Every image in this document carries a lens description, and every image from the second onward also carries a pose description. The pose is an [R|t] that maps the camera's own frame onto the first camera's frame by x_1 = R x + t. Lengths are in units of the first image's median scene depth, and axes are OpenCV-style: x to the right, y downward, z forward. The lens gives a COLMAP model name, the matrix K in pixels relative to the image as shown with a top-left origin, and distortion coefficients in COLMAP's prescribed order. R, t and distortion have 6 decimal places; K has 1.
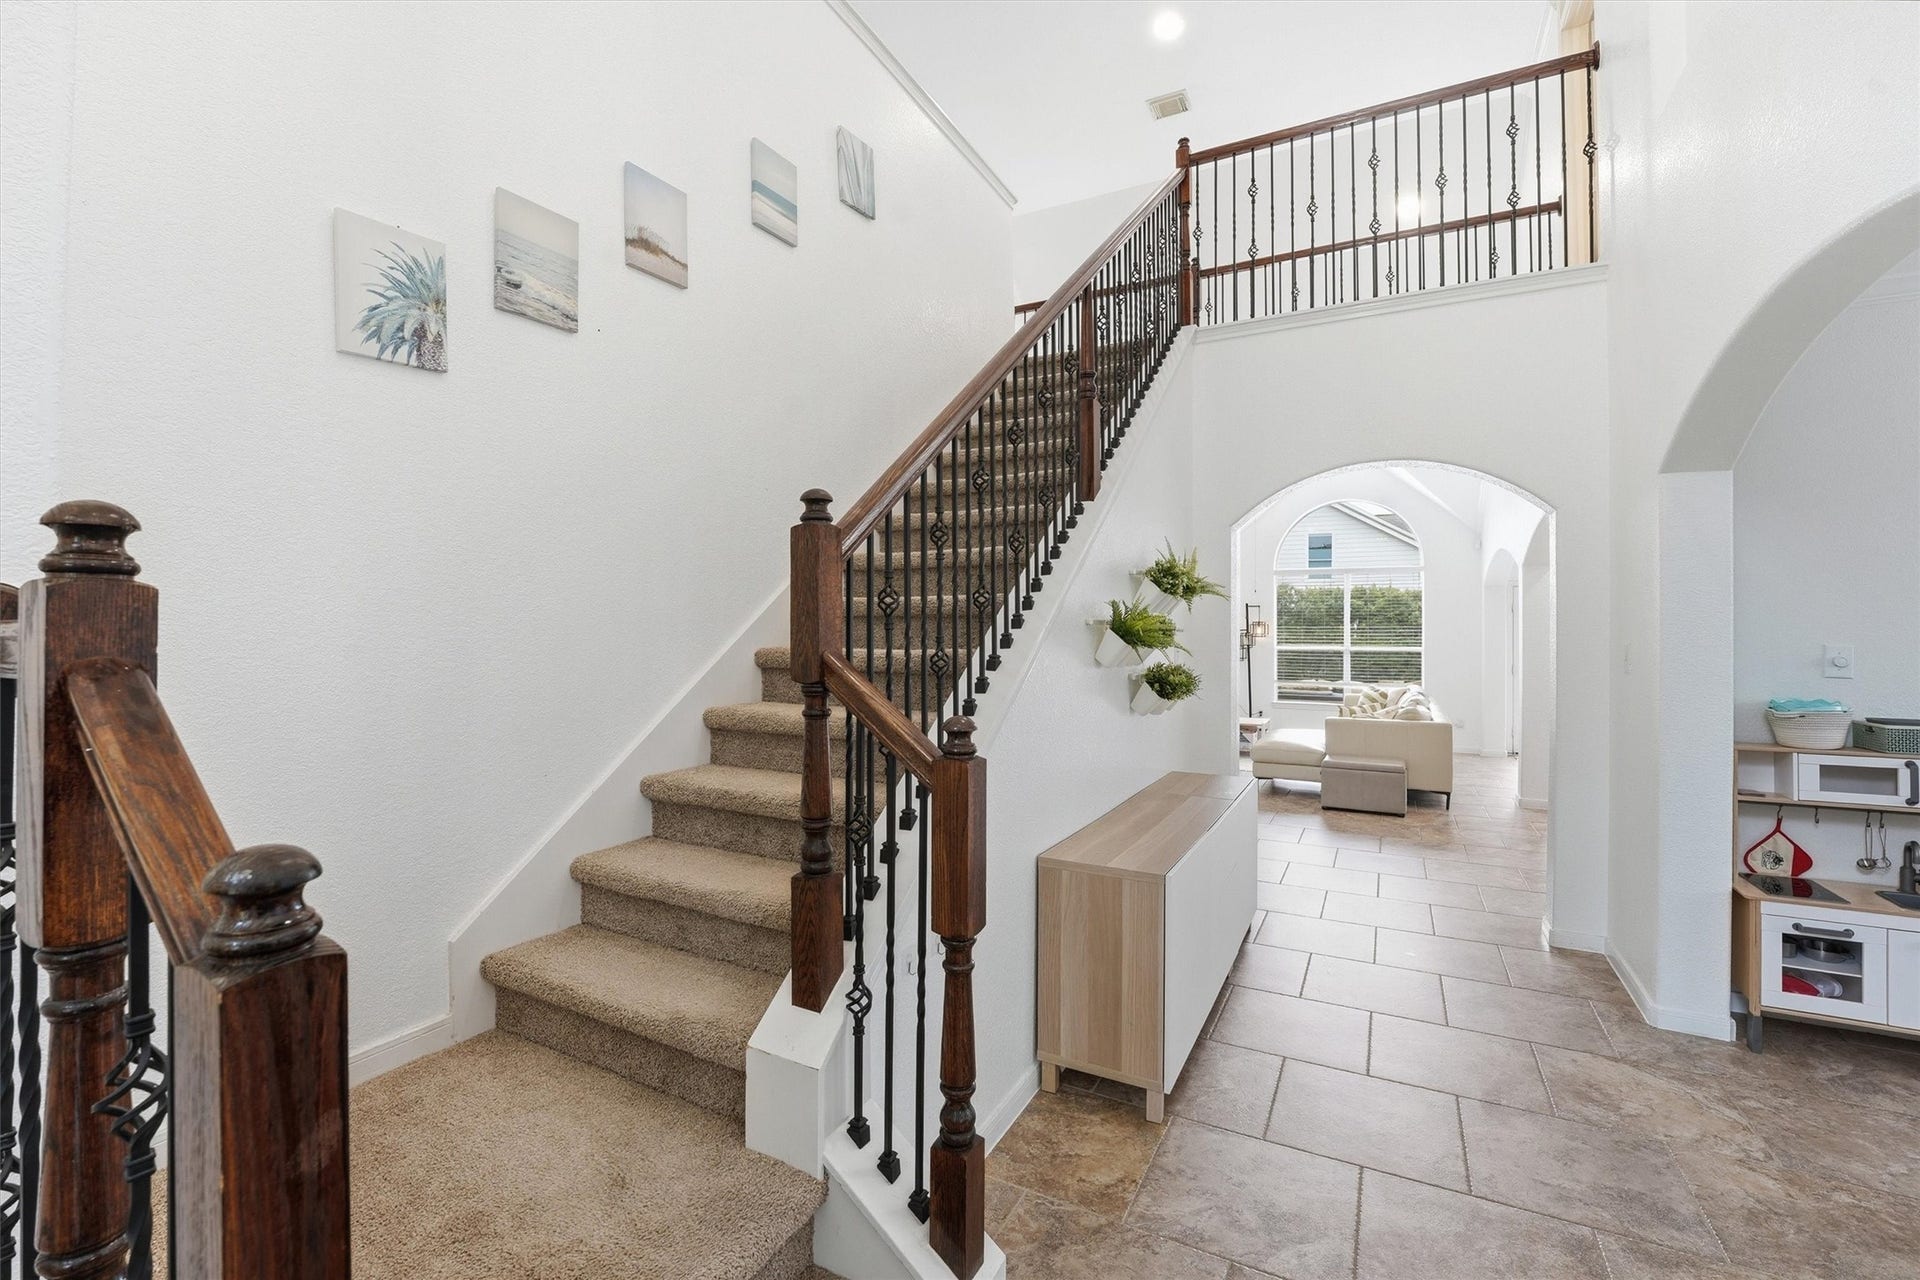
lens RADIAL K [[789.5, 0, 963.4], [0, 789.5, 631.2], [0, 0, 1]] dist [-0.023854, 0.001753]
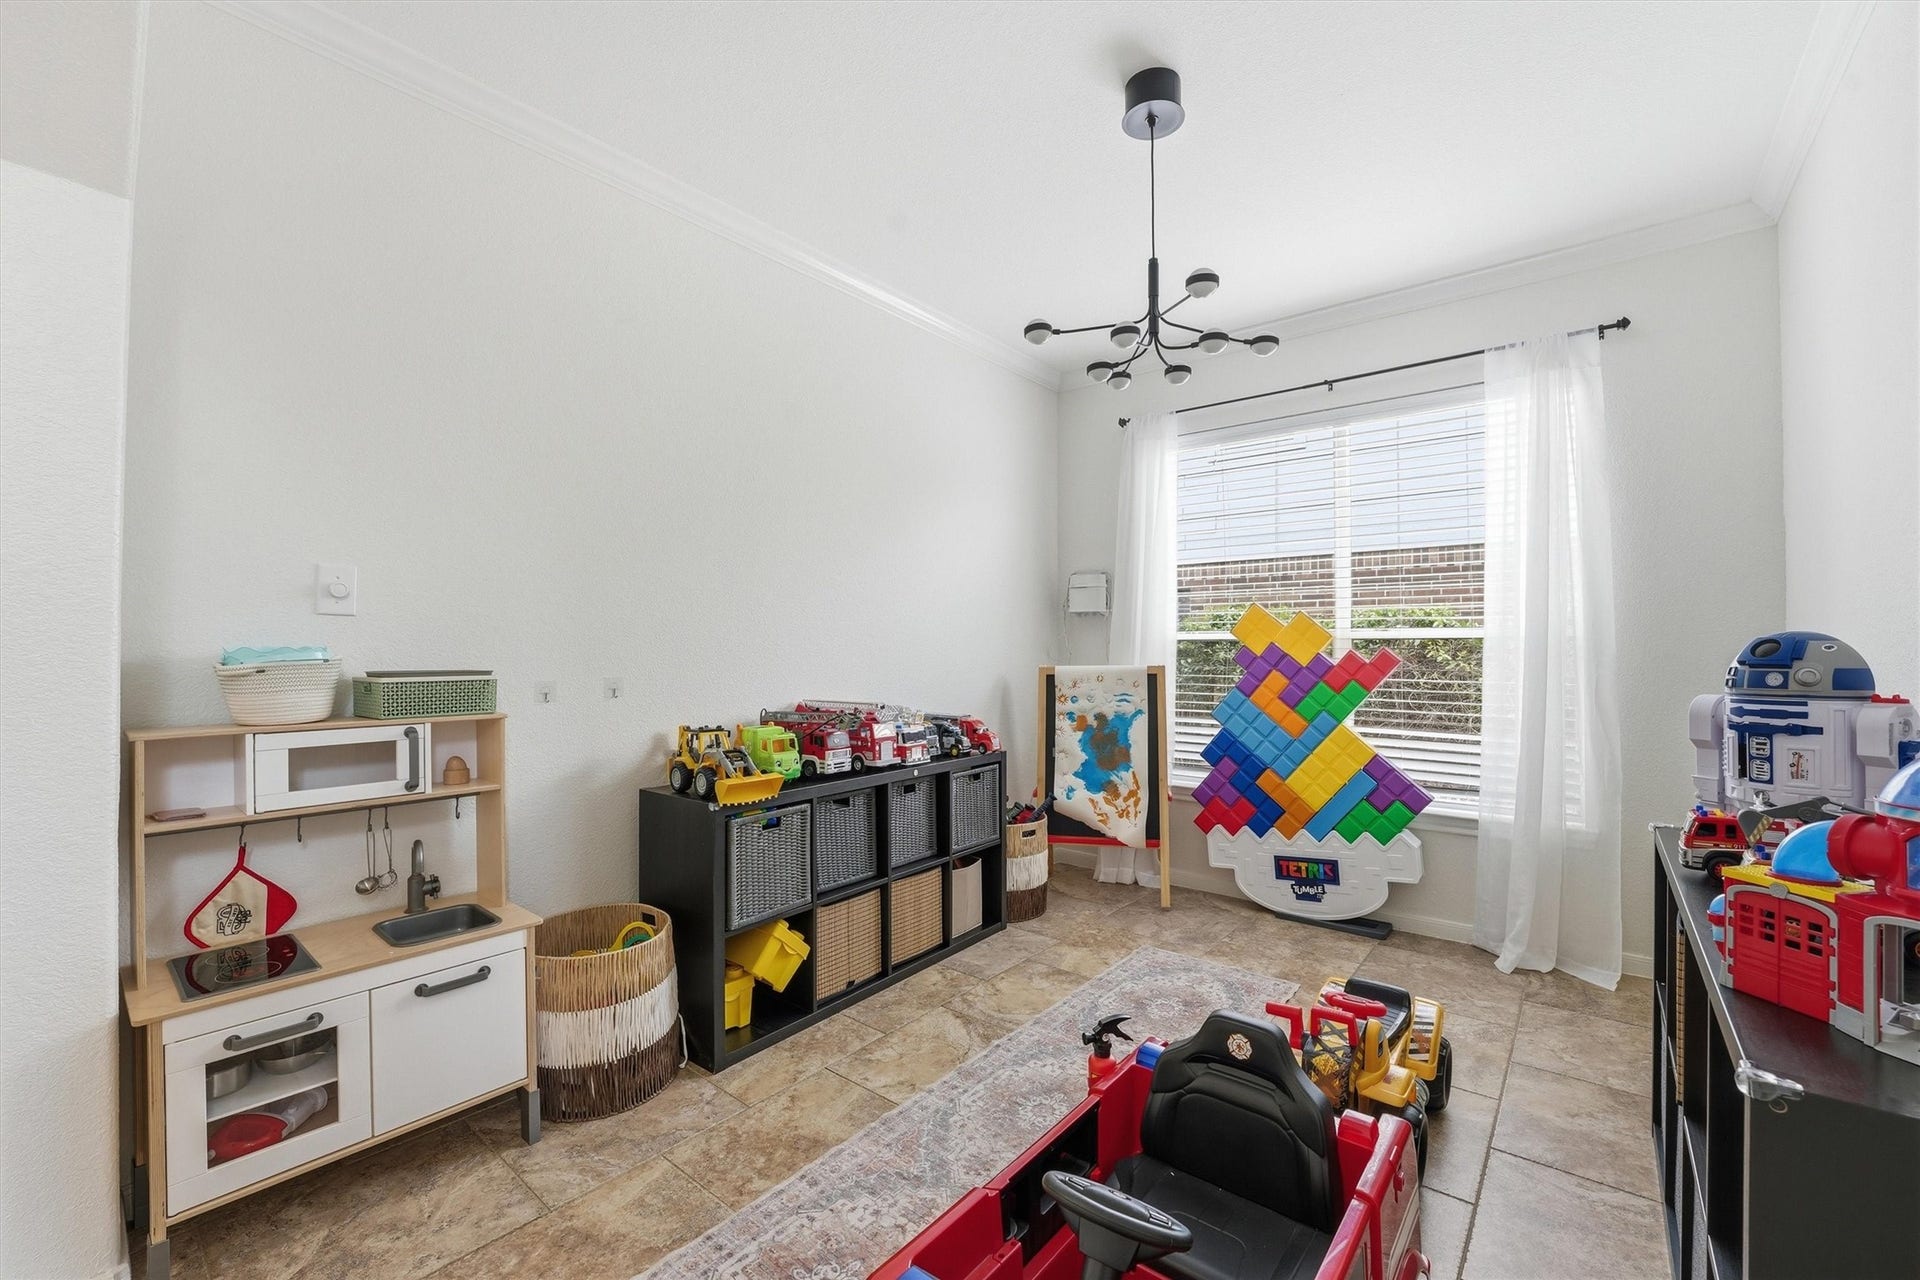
lens RADIAL K [[789.5, 0, 961.9], [0, 789.5, 641.8], [0, 0, 1]] dist [-0.023854, 0.001753]
pose [[0.191027, 0.003164, 0.981580, 0.607519], [-0.002509, 0.999993, -0.002735, 0.088207], [-0.981582, -0.001941, 0.191034, 0.352062]]
